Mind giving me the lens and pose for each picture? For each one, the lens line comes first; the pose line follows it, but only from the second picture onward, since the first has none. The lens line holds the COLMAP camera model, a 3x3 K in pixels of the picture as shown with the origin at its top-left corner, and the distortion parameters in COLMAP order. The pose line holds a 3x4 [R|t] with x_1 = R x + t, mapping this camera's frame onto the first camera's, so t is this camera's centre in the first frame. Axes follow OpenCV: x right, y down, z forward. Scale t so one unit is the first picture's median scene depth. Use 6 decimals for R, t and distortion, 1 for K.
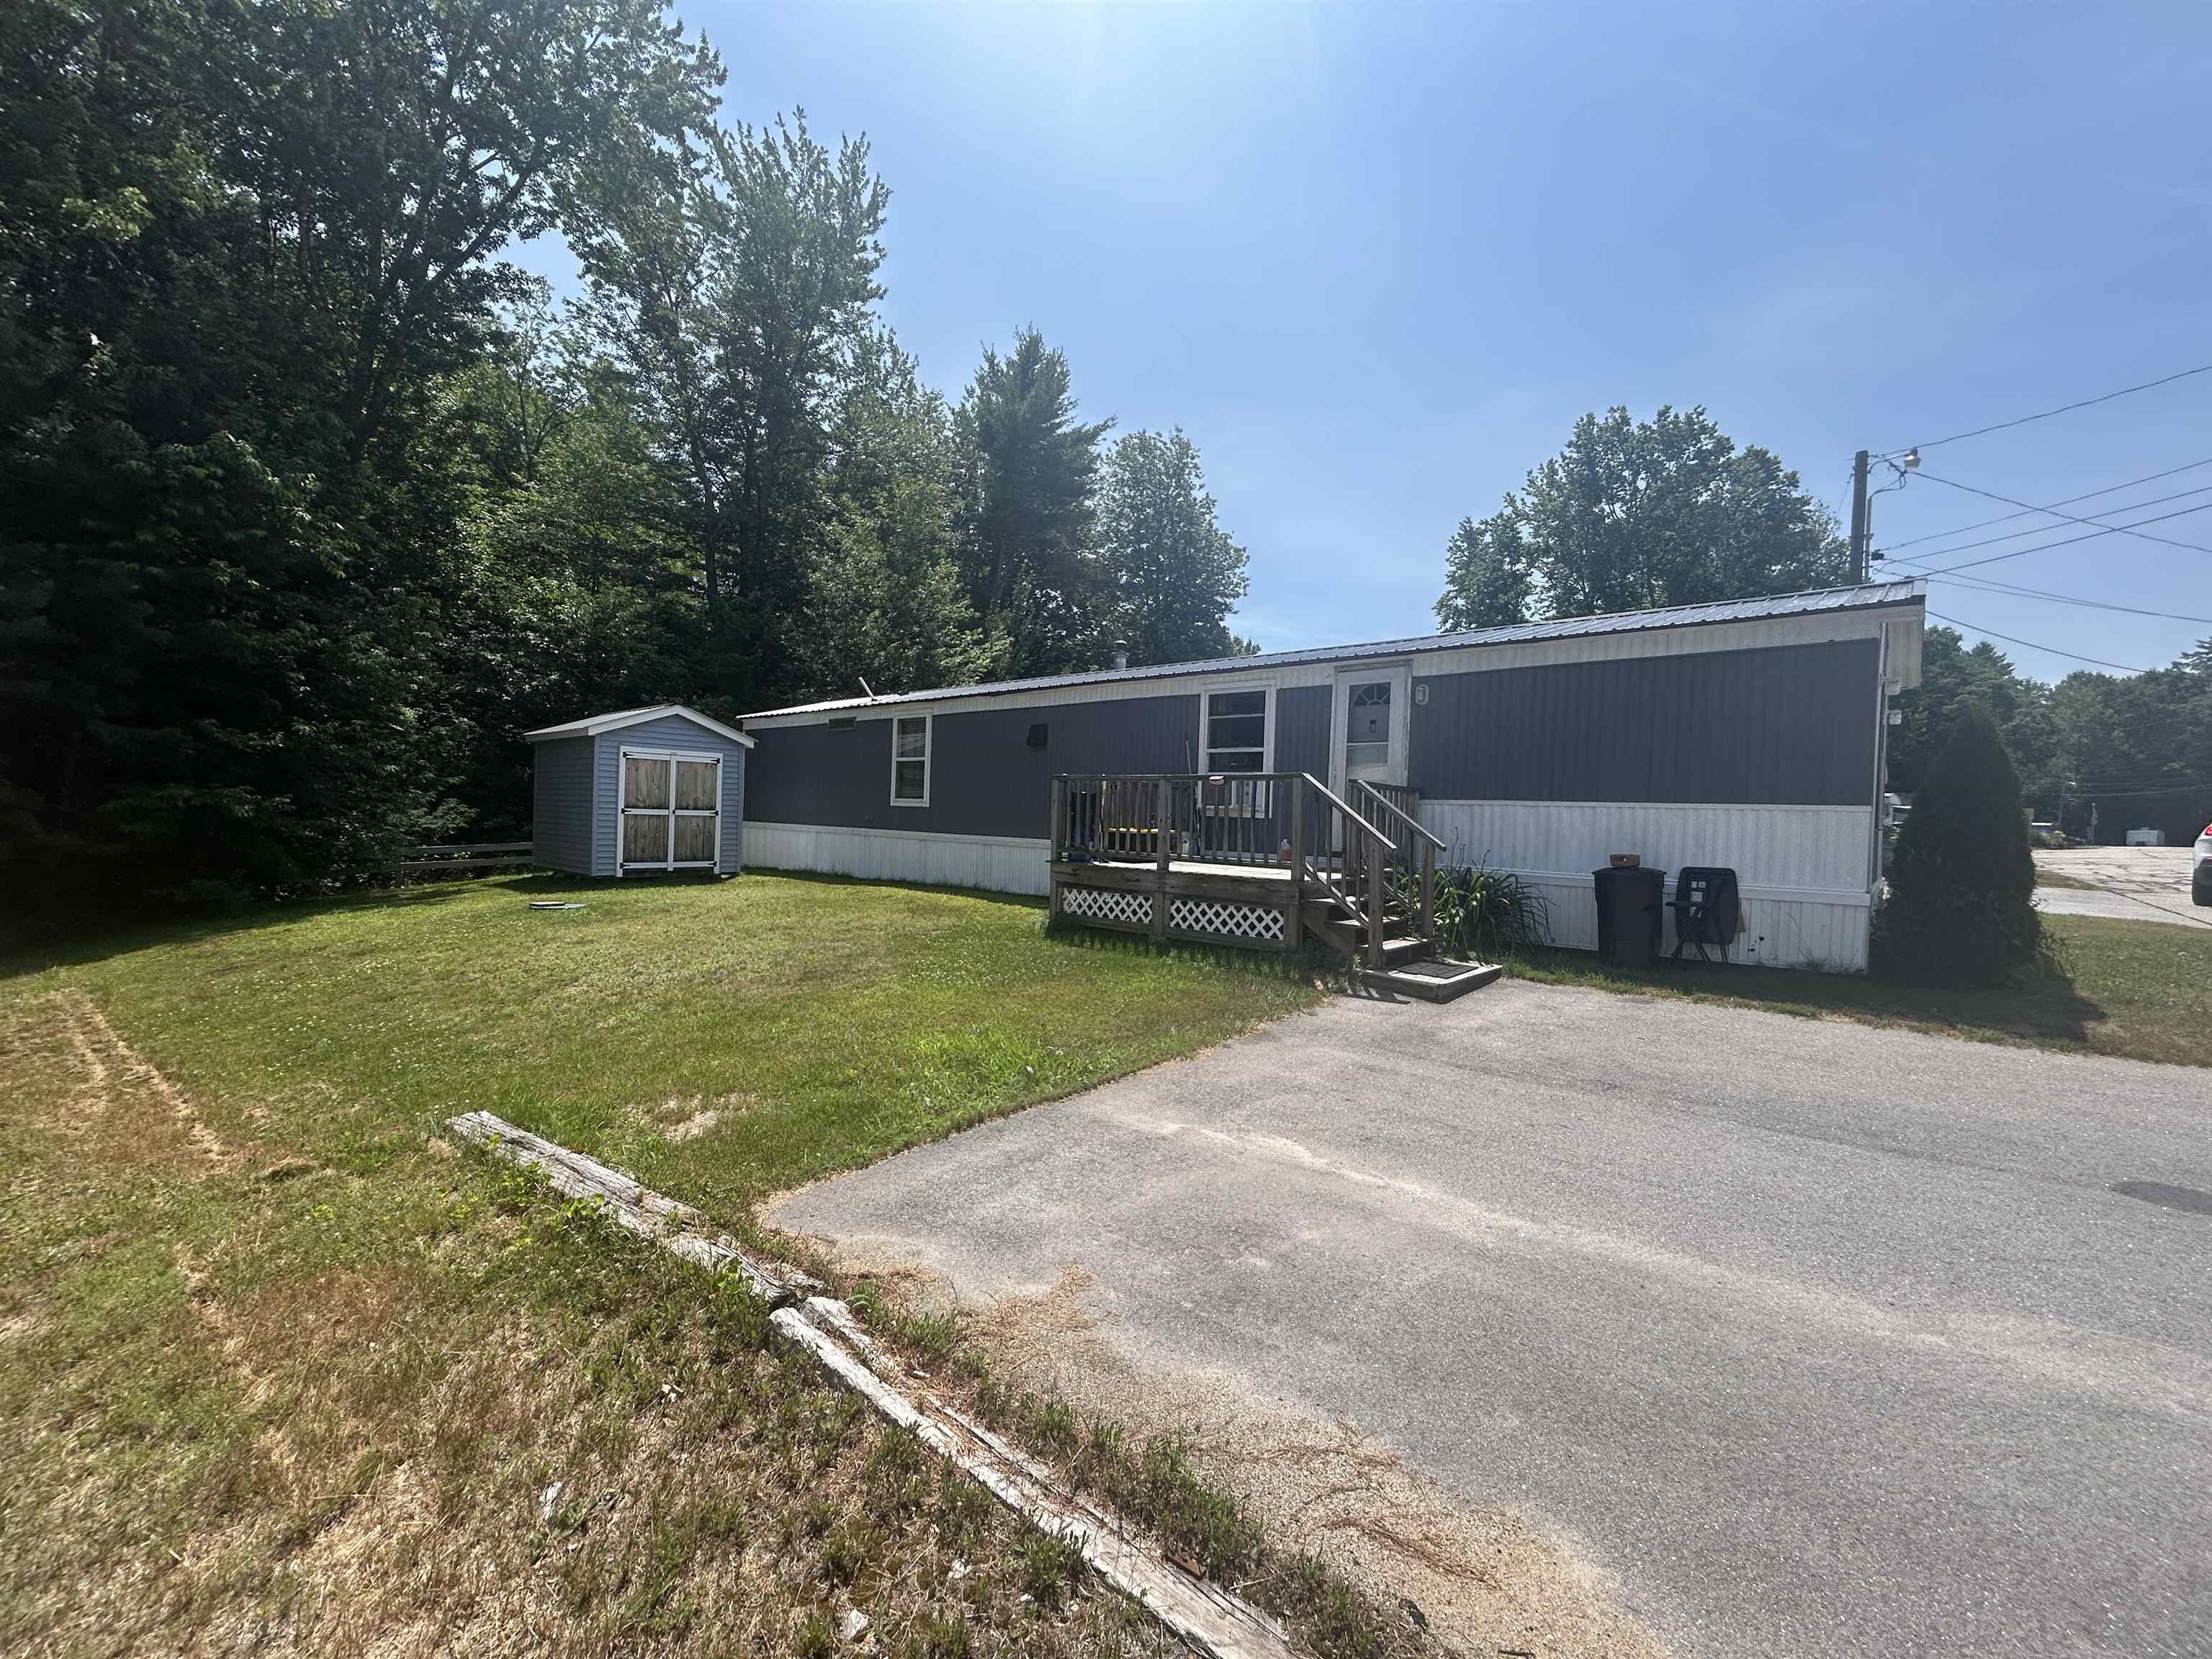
lens RADIAL K [[891.8, 0, 1096.8], [0, 891.8, 827.3], [0, 0, 1]] dist [-0.001315, 0.000390]
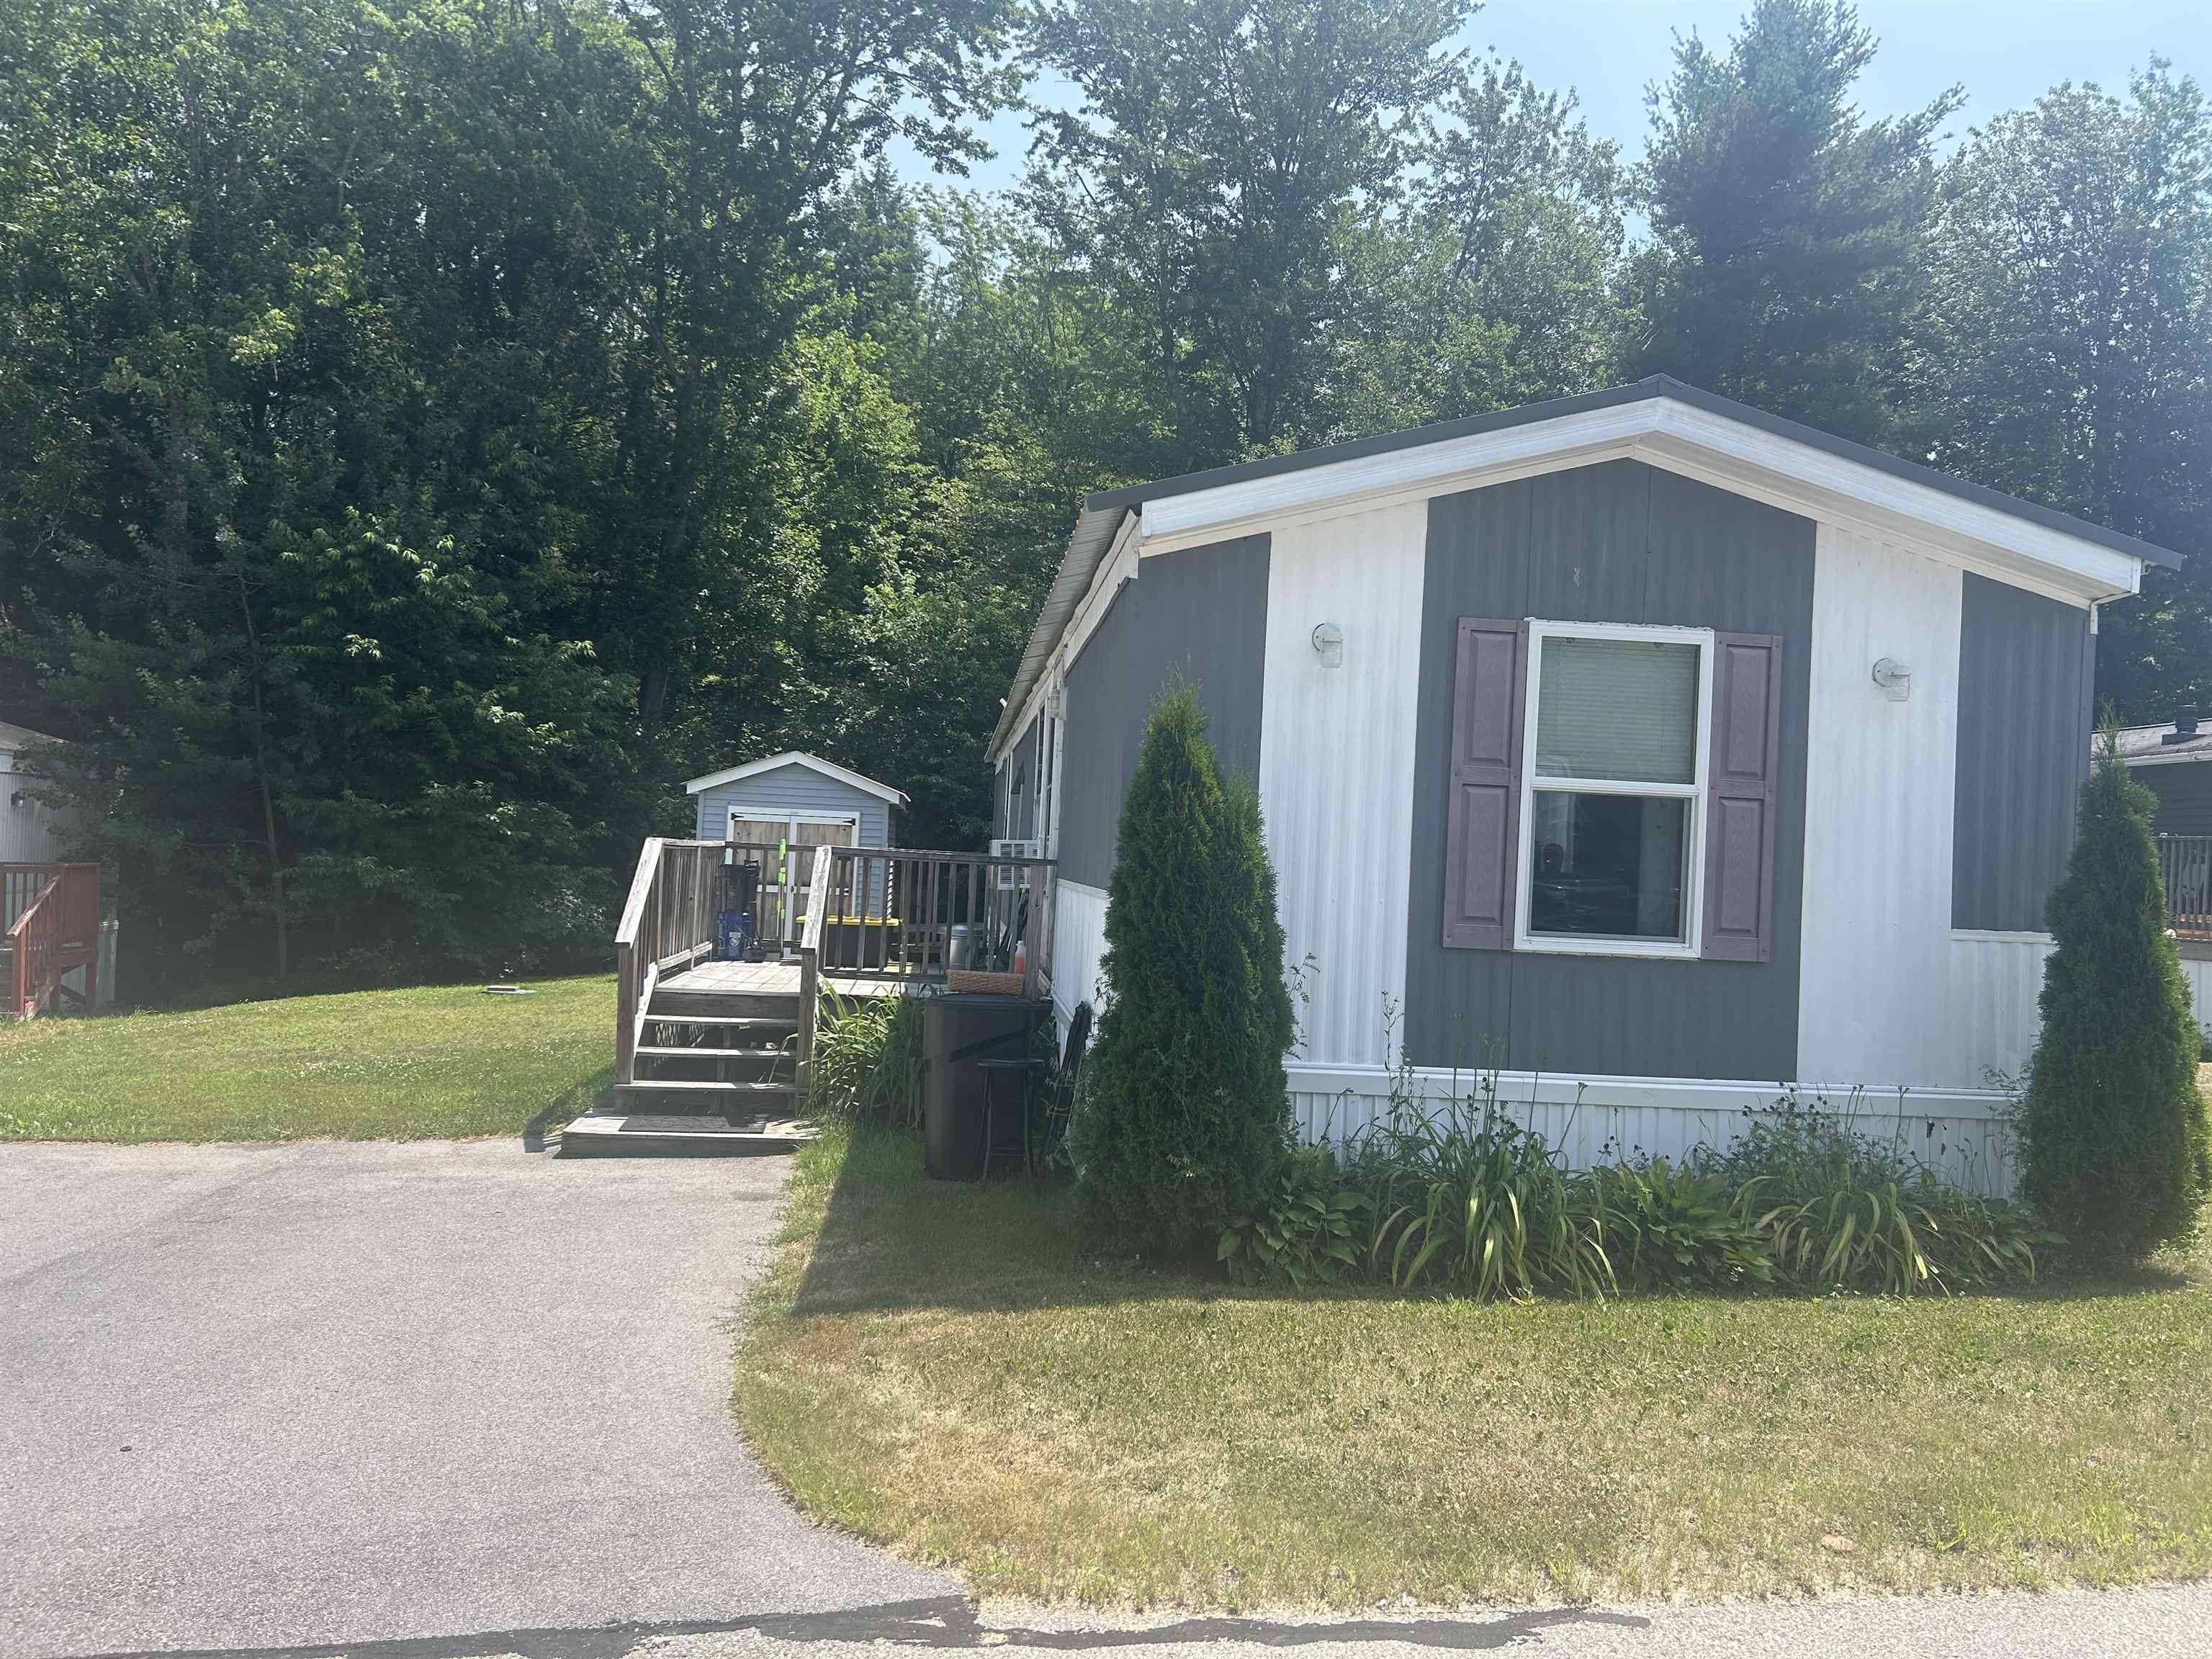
lens RADIAL K [[1651.3, 0, 1102.4], [0, 1651.3, 831.1], [0, 0, 1]] dist [0.062030, -0.064620]
pose [[0.743819, -0.009940, -0.668307, 1.073701], [-0.030219, 0.998367, -0.048481, -0.009865], [0.667698, 0.056257, 0.742304, 0.186896]]
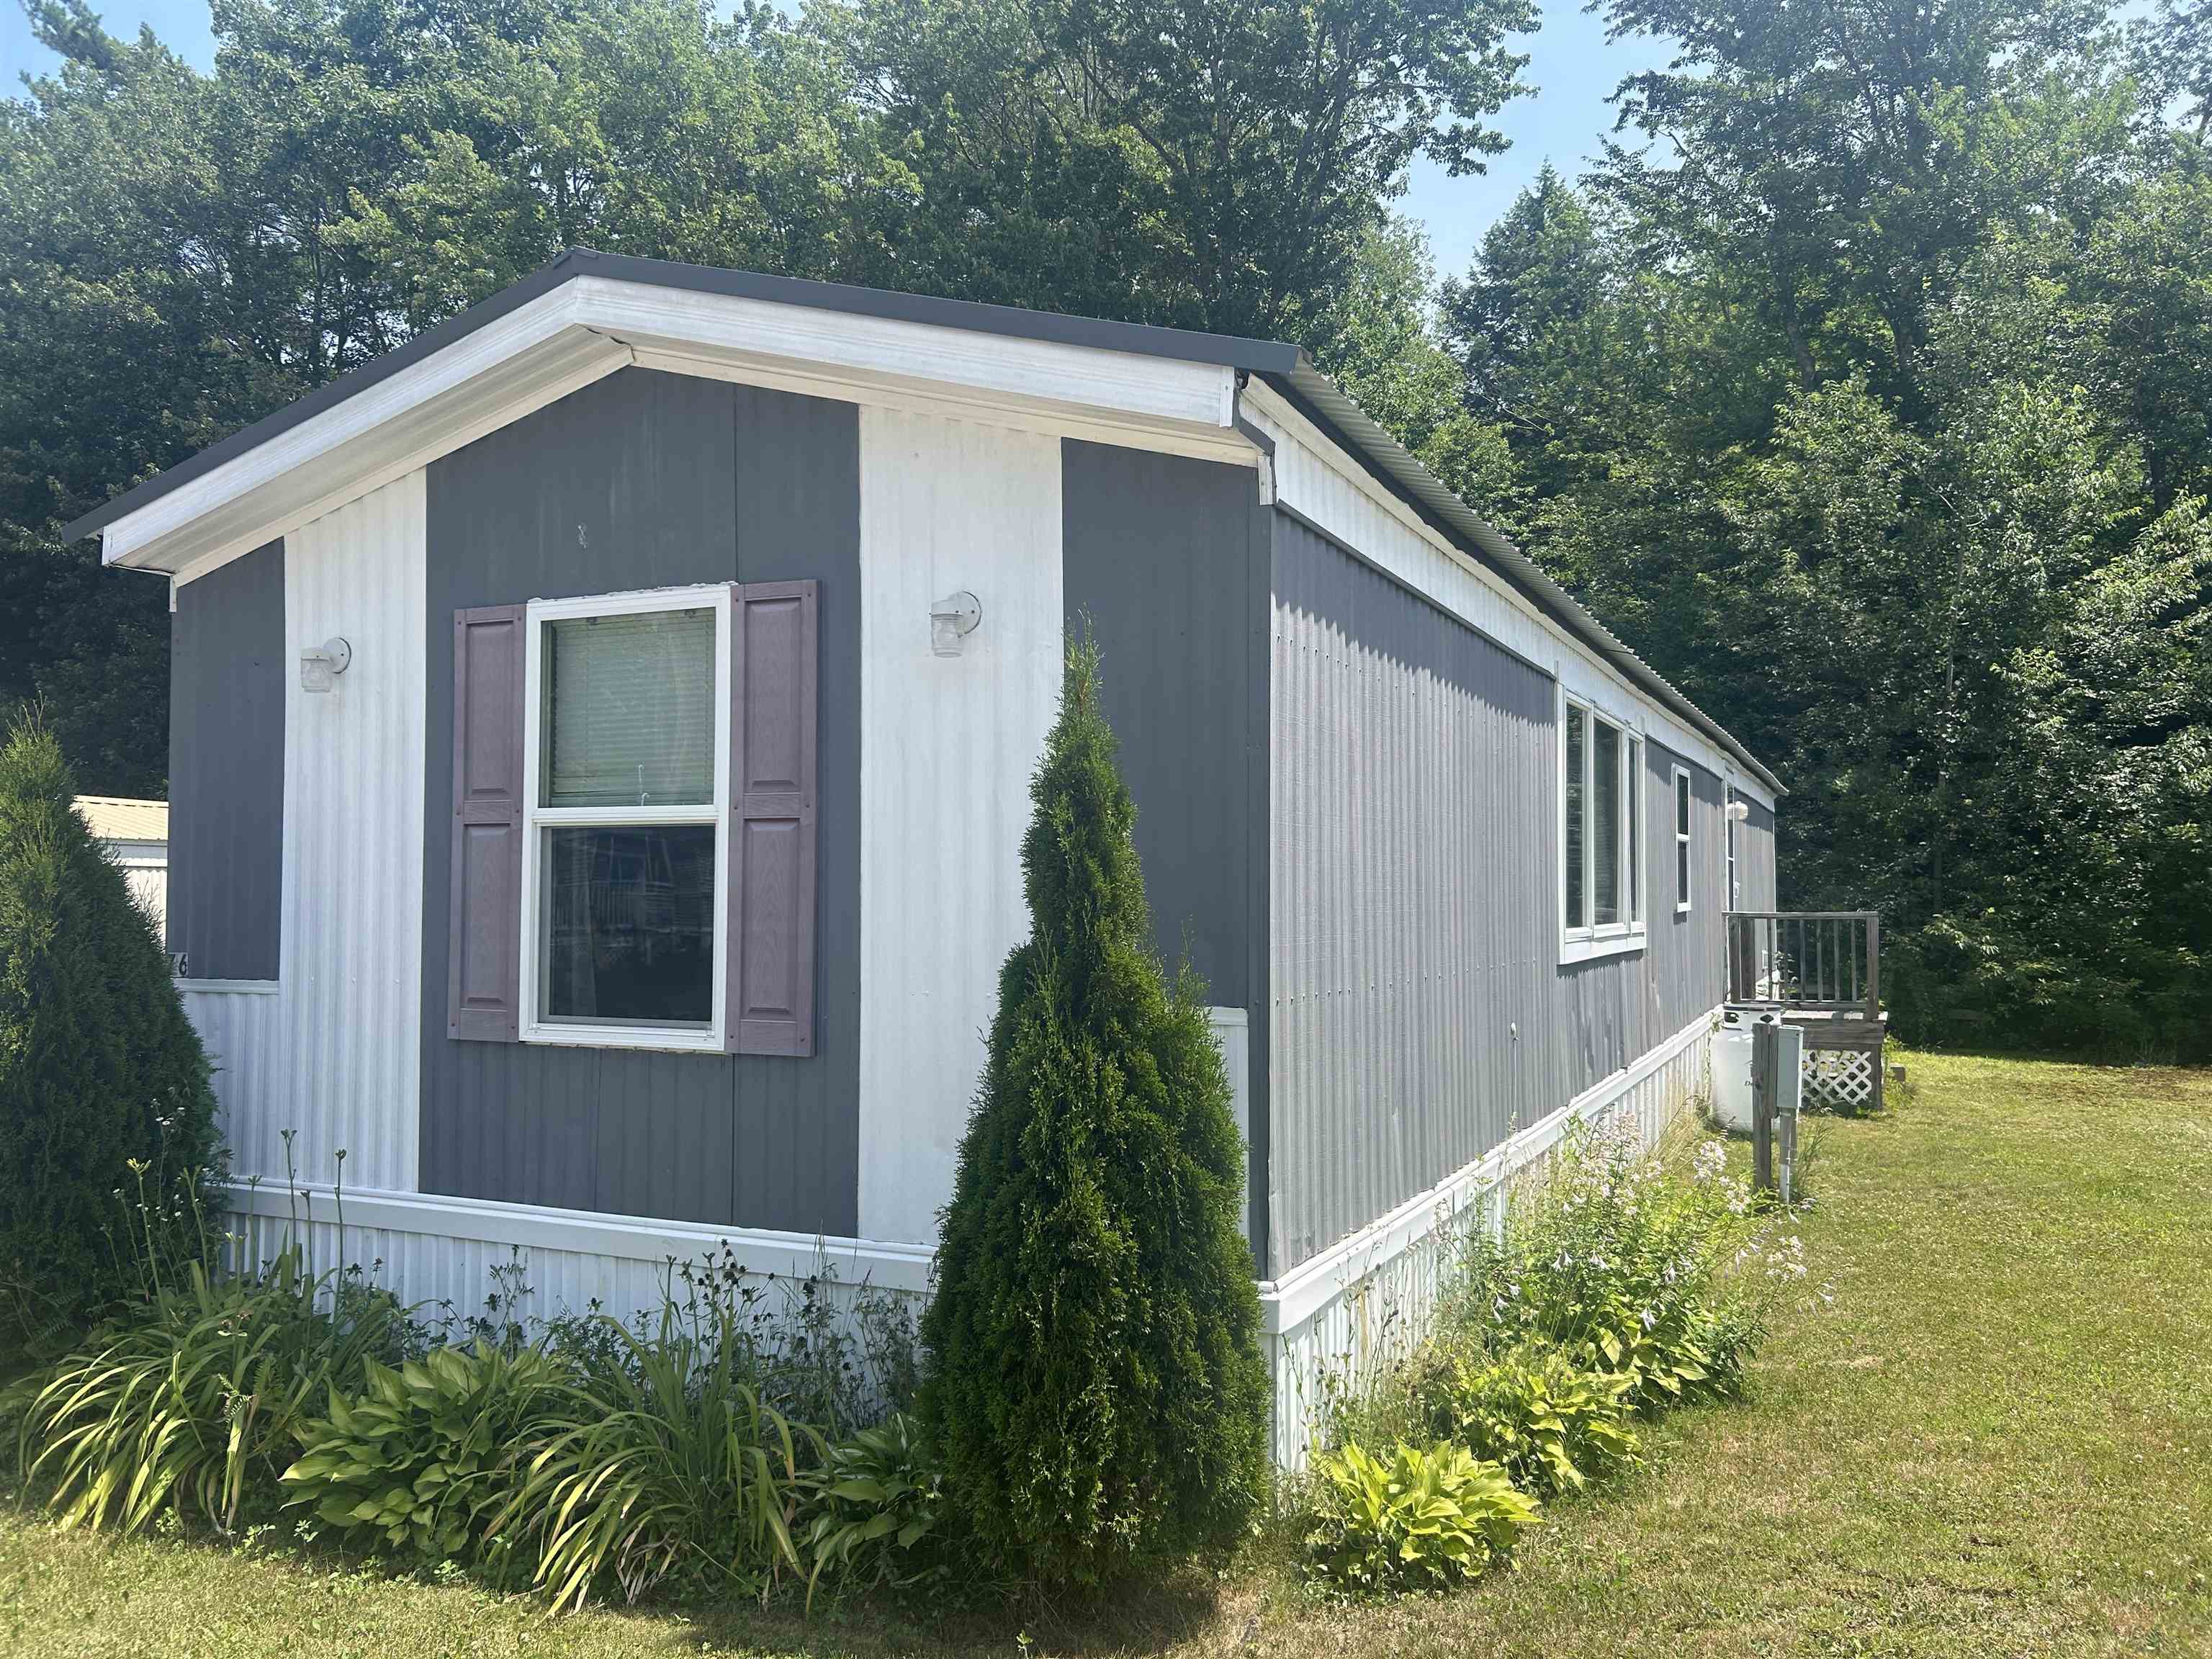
lens RADIAL K [[1679.2, 0, 1106.0], [0, 1679.2, 829.5], [0, 0, 1]] dist [0.029828, 0.002455]
pose [[0.304751, -0.072926, -0.949636, 1.304308], [-0.006554, 0.996880, -0.078658, -0.025164], [0.952409, 0.030195, 0.303323, 0.843691]]
